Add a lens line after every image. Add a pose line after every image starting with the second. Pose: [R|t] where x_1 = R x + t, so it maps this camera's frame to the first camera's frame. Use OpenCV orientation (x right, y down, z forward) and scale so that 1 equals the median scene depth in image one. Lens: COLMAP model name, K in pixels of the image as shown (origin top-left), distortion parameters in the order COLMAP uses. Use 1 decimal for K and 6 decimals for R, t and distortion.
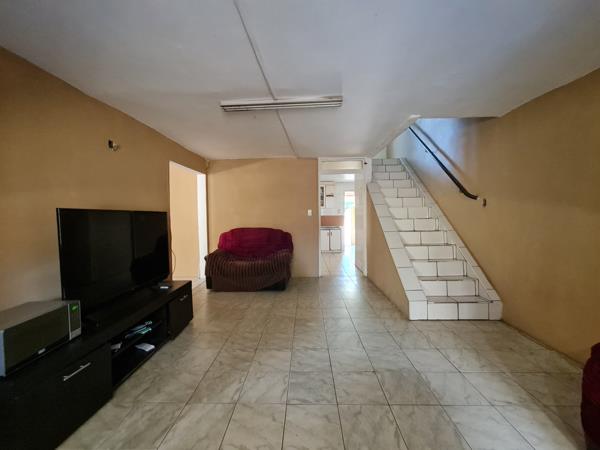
lens RADIAL K [[246.0, 0, 302.1], [0, 246.0, 224.7], [0, 0, 1]] dist [0.000740, 0.000024]
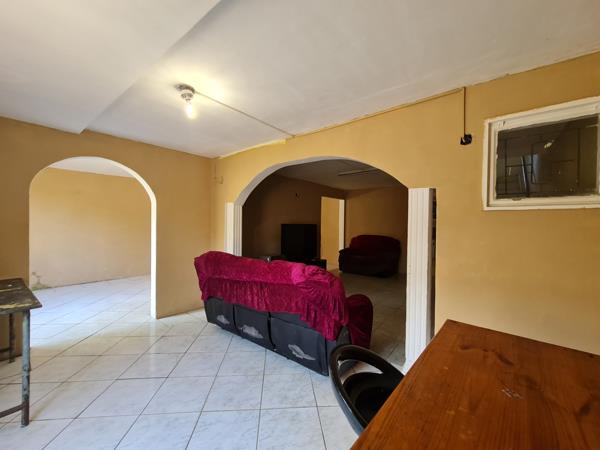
lens RADIAL K [[246.0, 0, 301.5], [0, 246.0, 225.7], [0, 0, 1]] dist [0.000740, 0.000024]
pose [[0.796853, 0.017152, -0.603929, 0.352543], [-0.042506, 0.998712, -0.027721, 0.016165], [0.602676, 0.047760, 0.796556, -0.427553]]
